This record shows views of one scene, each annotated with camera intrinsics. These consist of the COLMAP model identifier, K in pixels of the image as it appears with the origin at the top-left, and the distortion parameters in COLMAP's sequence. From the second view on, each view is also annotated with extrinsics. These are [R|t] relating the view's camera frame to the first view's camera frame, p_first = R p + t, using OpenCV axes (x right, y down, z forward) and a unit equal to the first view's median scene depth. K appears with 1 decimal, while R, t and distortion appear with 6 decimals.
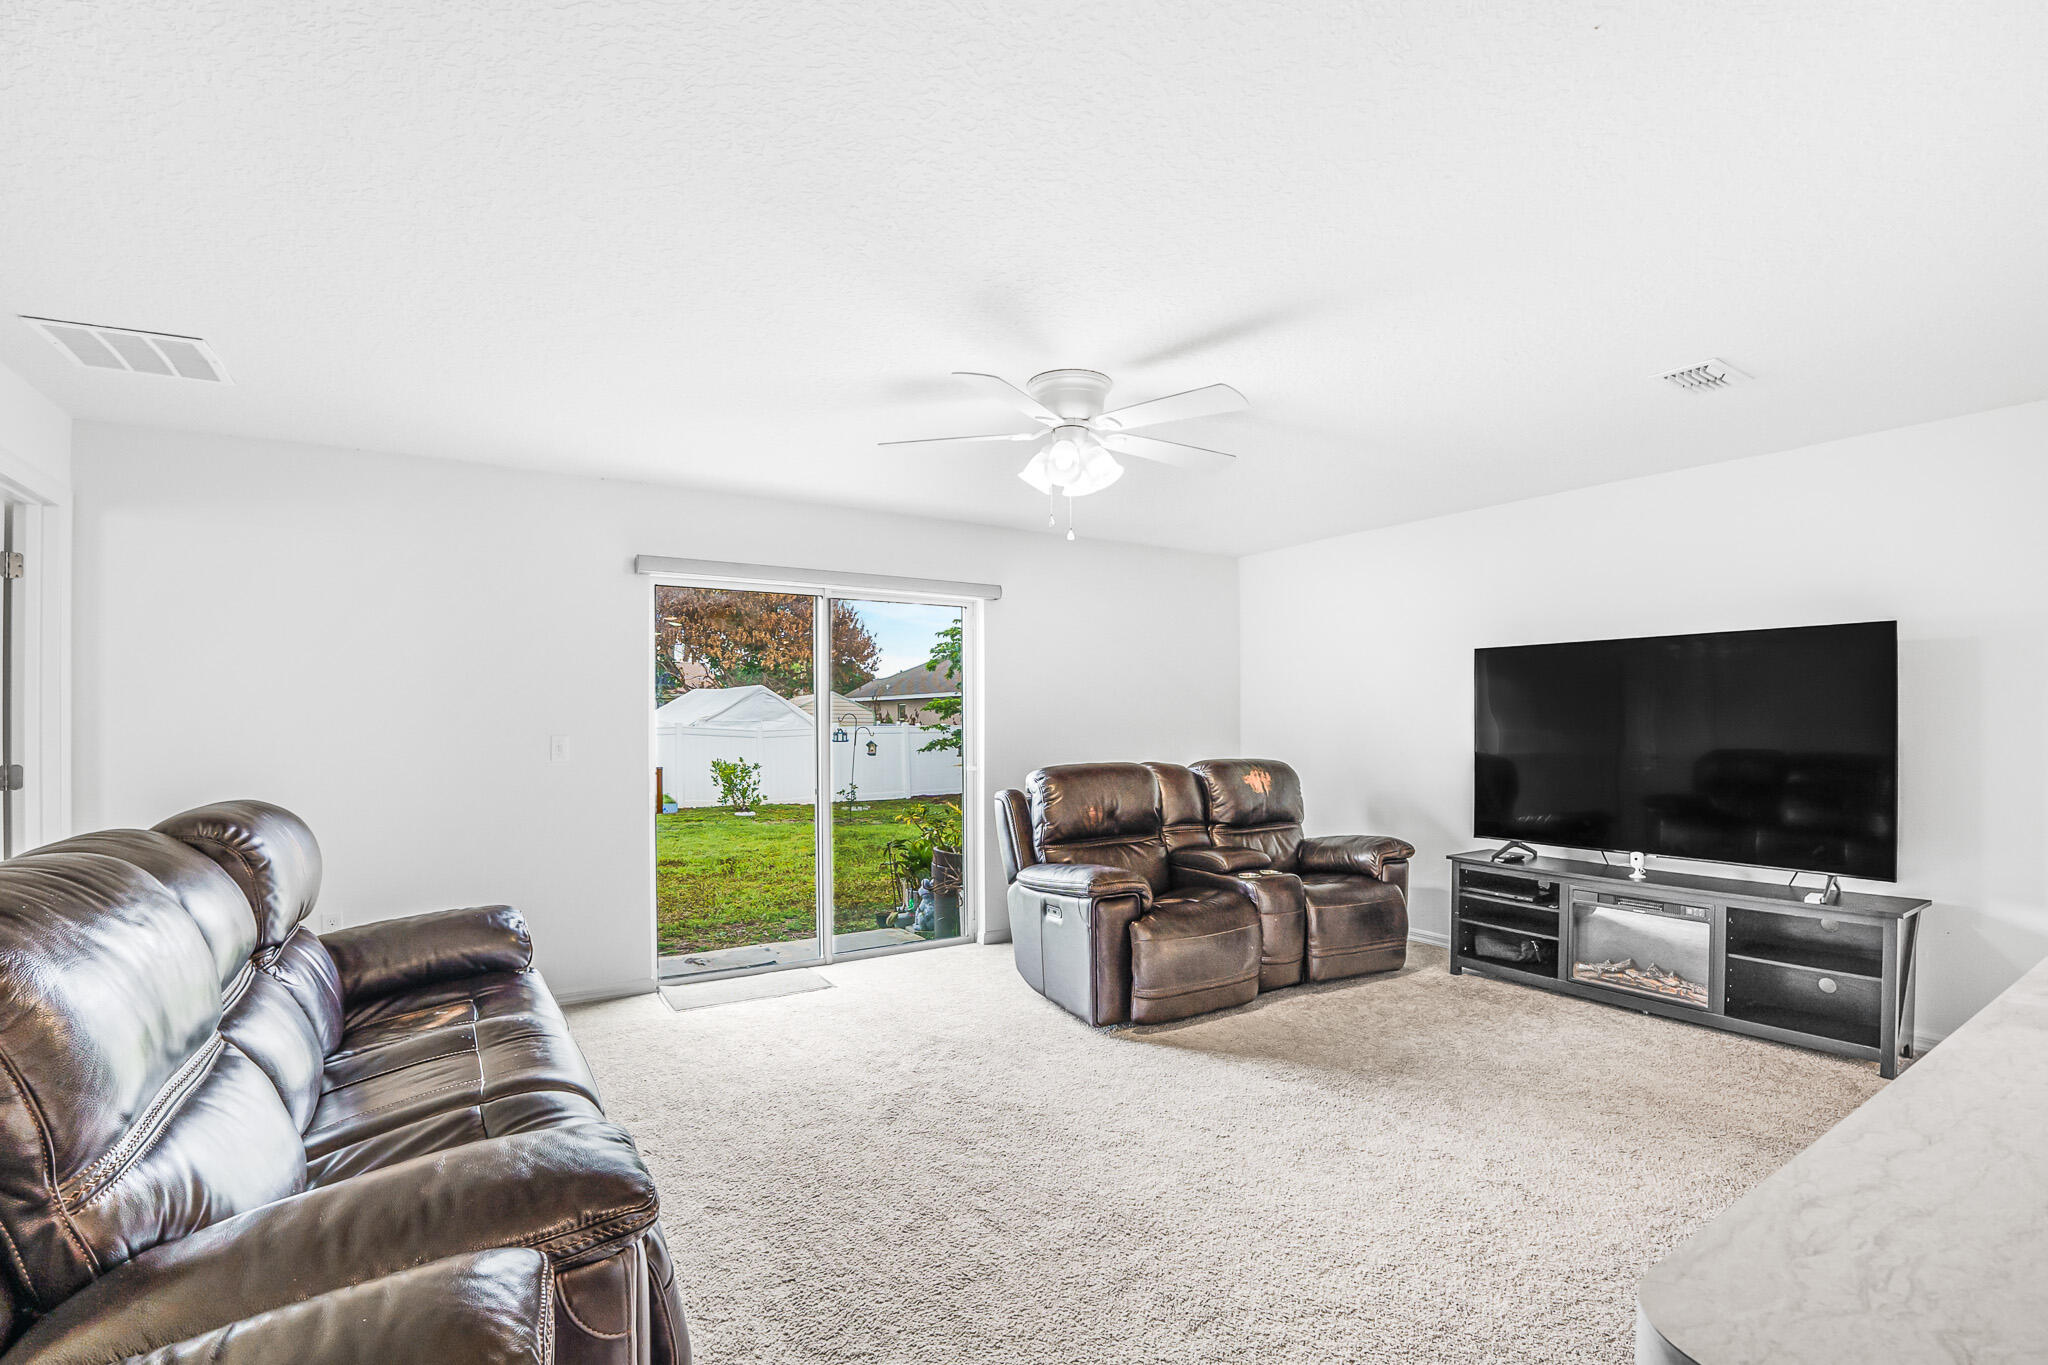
lens RADIAL K [[922.6, 0, 1041.0], [0, 922.6, 721.8], [0, 0, 1]] dist [-0.078933, 0.019060]
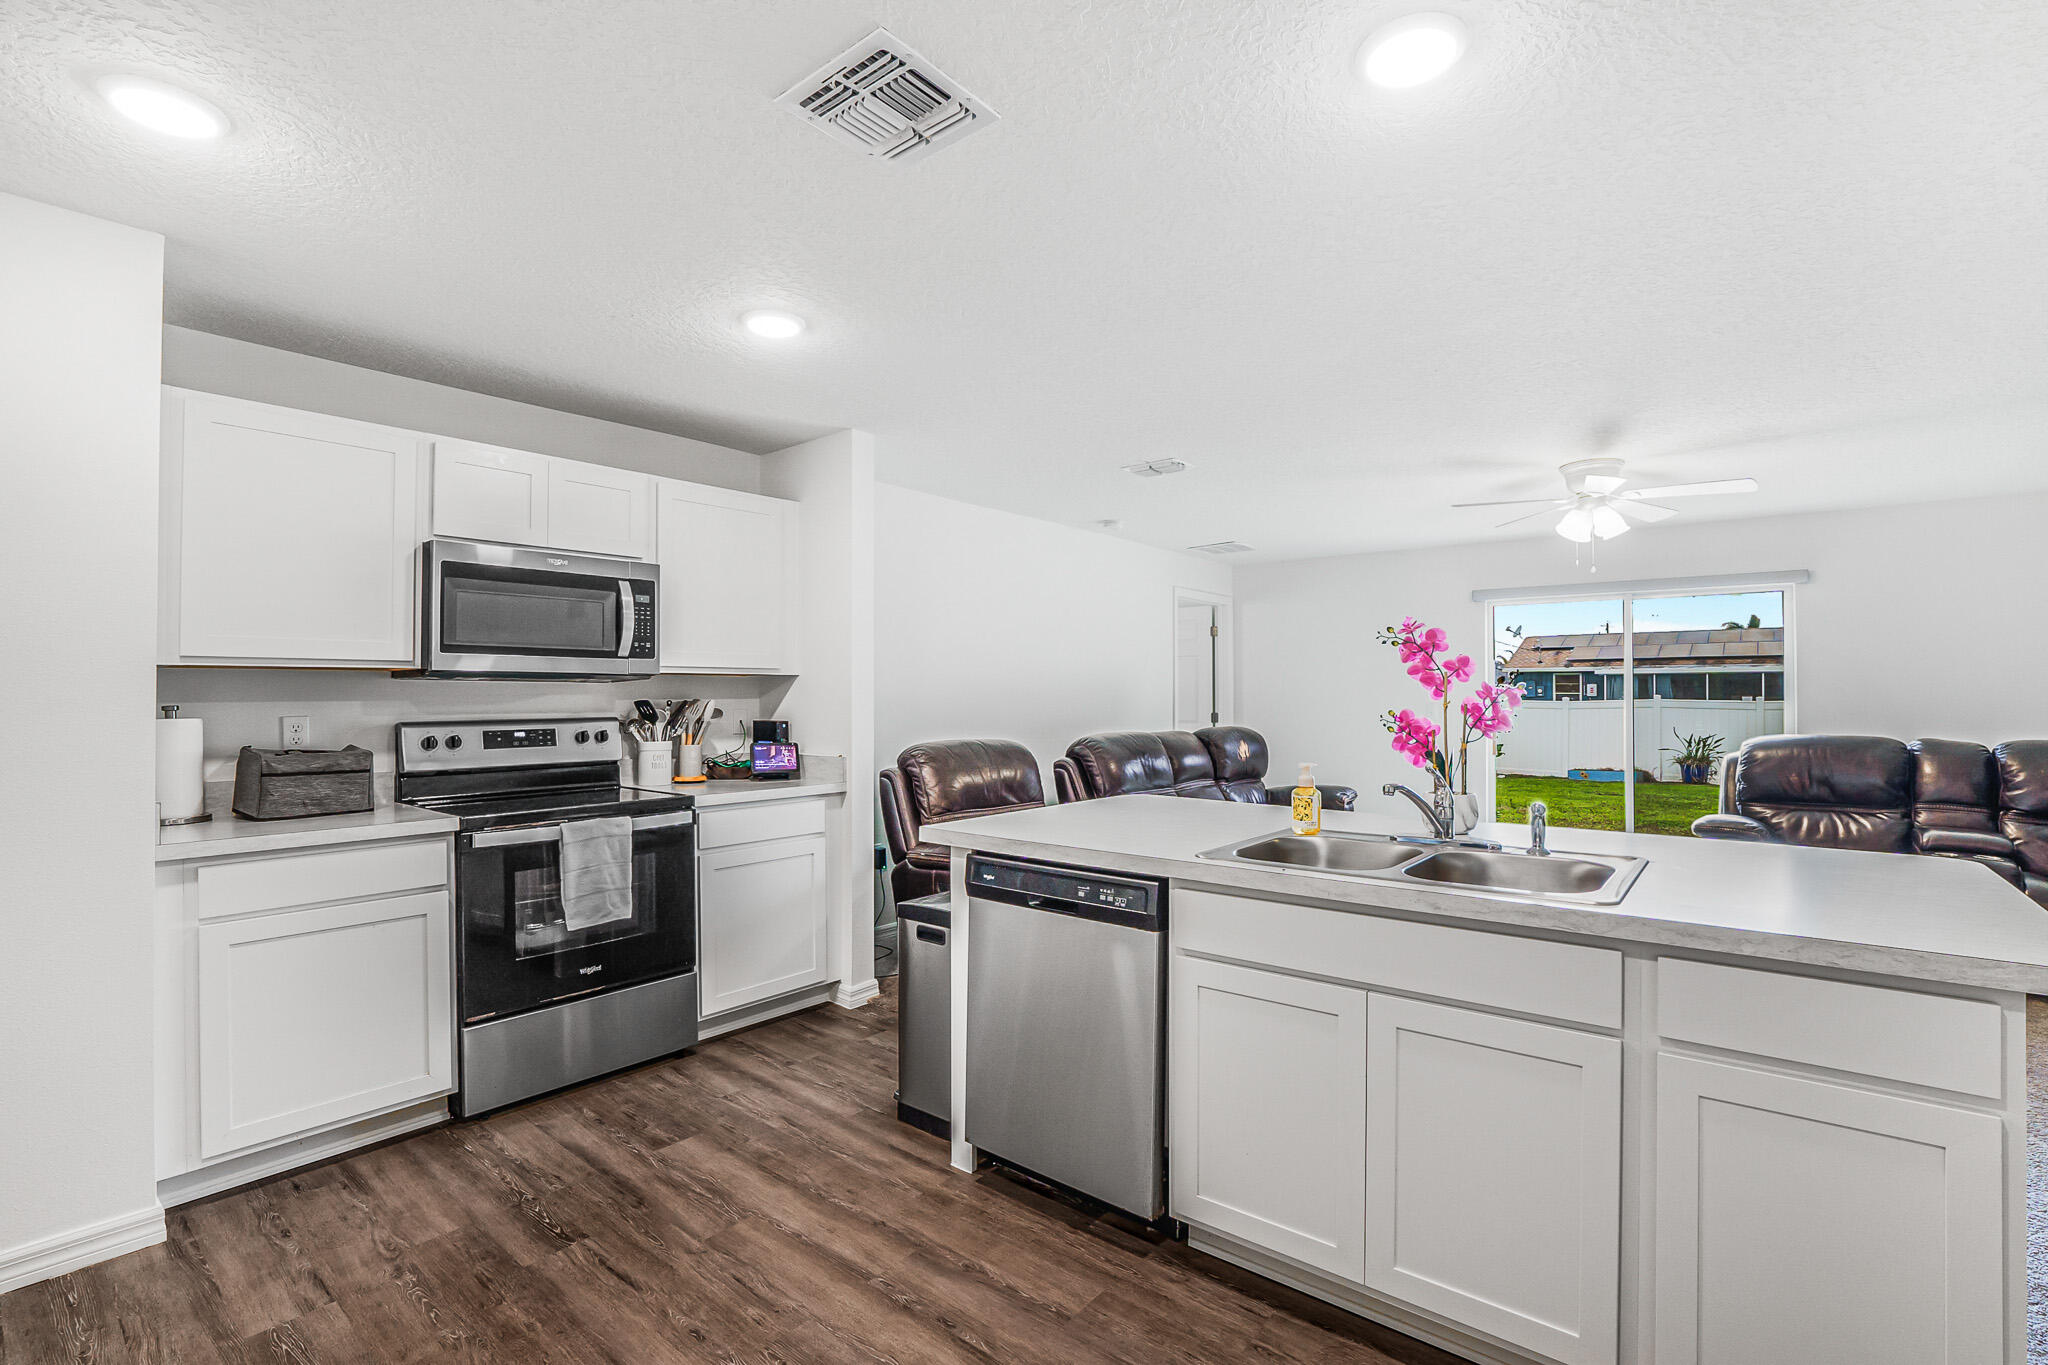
lens RADIAL K [[912.0, 0, 1033.2], [0, 912.0, 683.0], [0, 0, 1]] dist [-0.048484, 0.013207]
pose [[0.302407, -0.010609, -0.953120, 0.777582], [0.000171, 0.999939, -0.011076, -0.004012], [0.953179, 0.003187, 0.302390, -0.195966]]
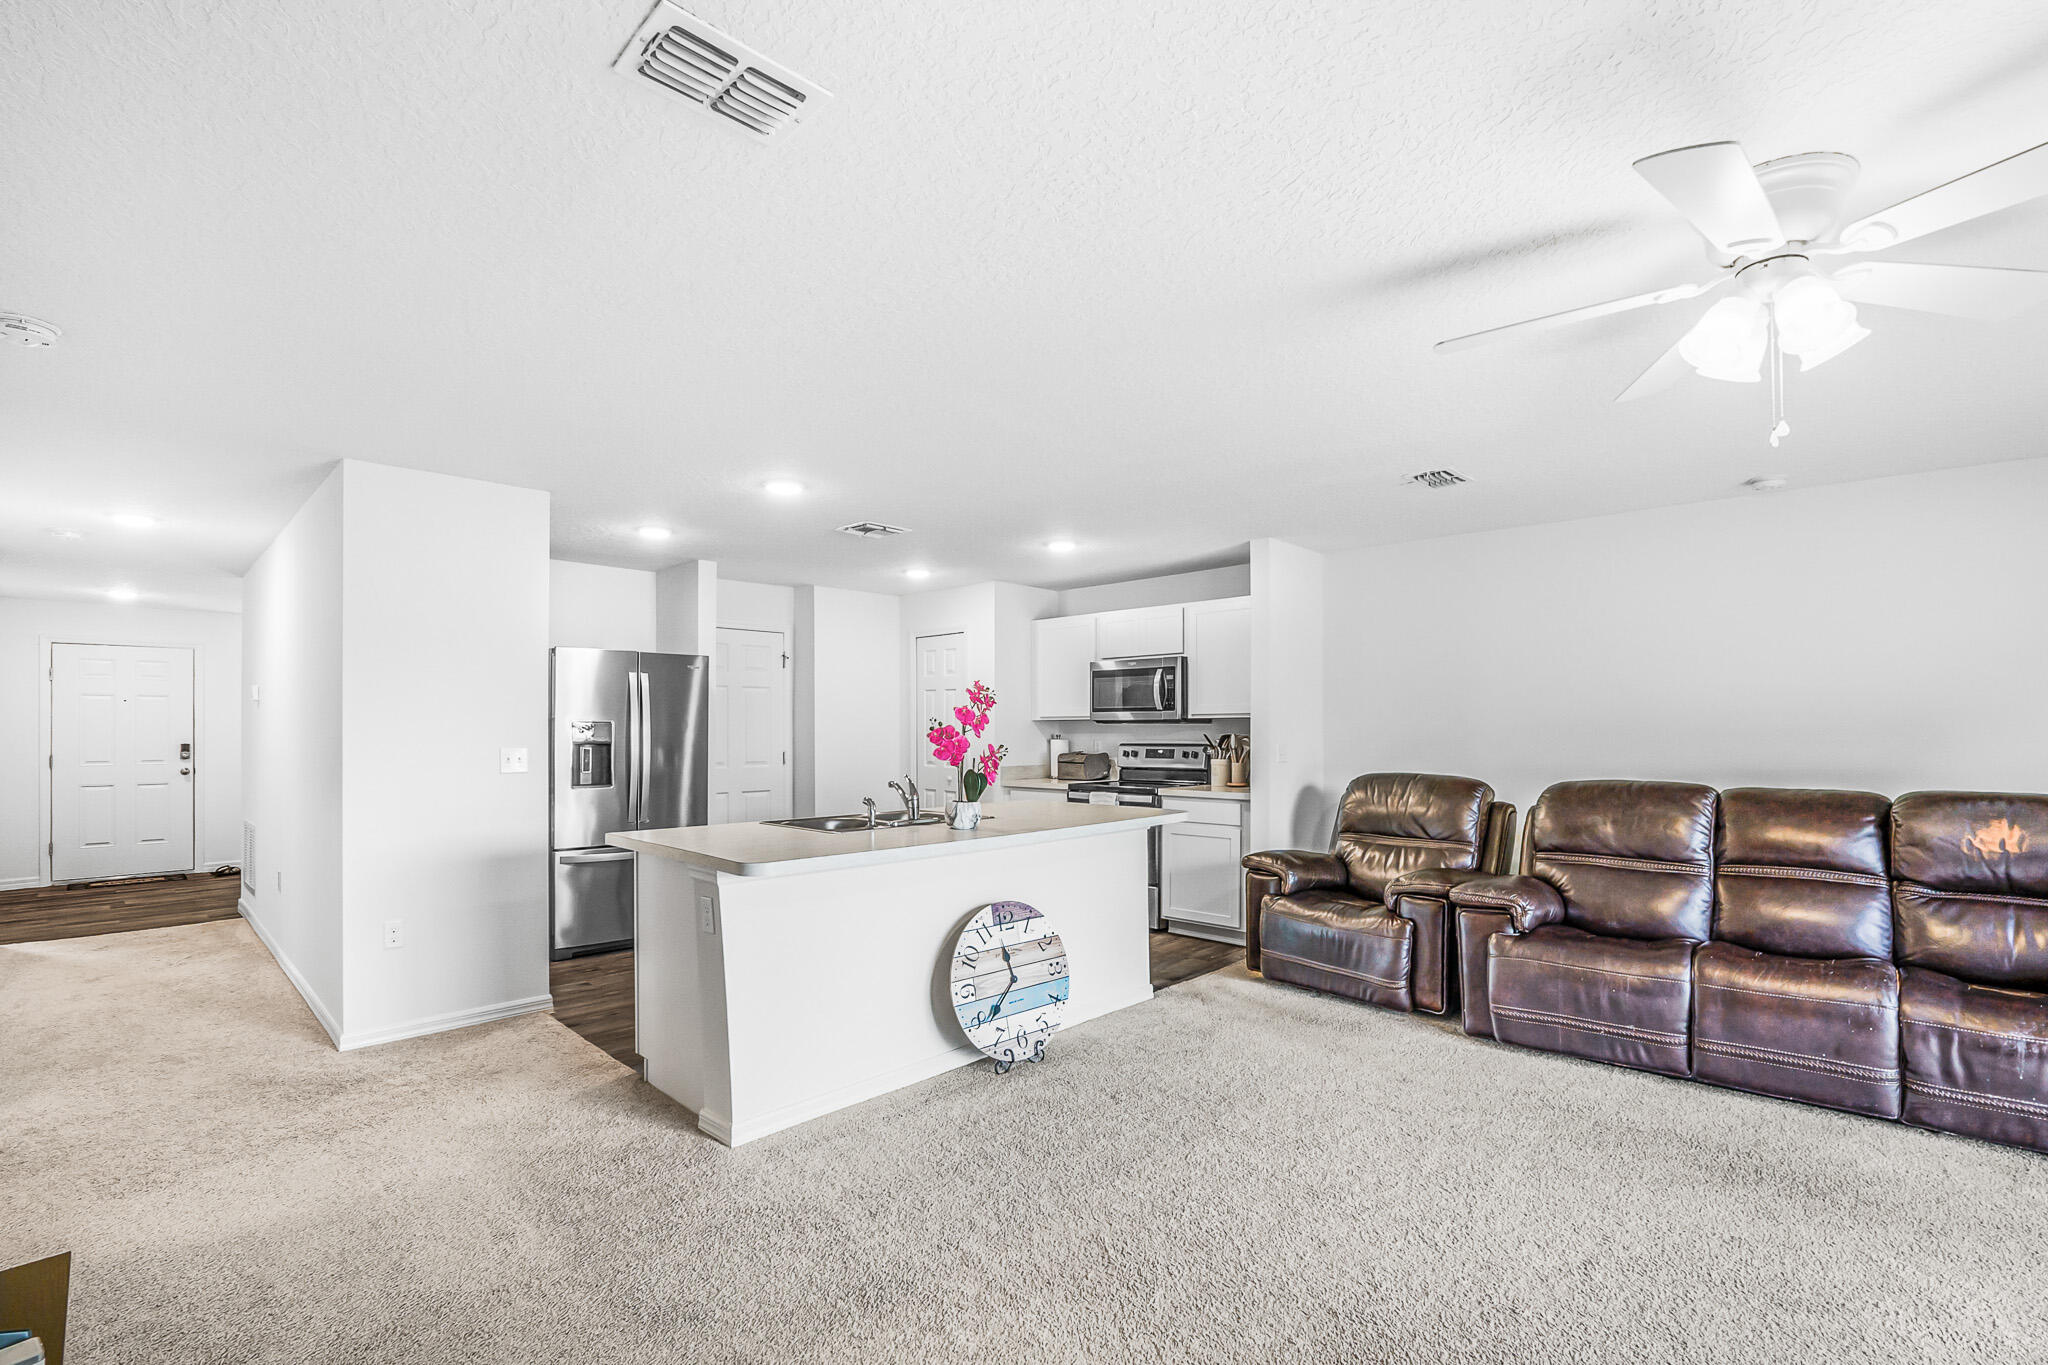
lens RADIAL K [[914.9, 0, 1024.3], [0, 914.9, 729.5], [0, 0, 1]] dist [-0.040866, 0.020564]
pose [[-0.977016, 0.003228, -0.213142, 0.457656], [0.002749, 0.999993, 0.002540, -0.009279], [0.213149, 0.001896, -0.977018, 1.012986]]
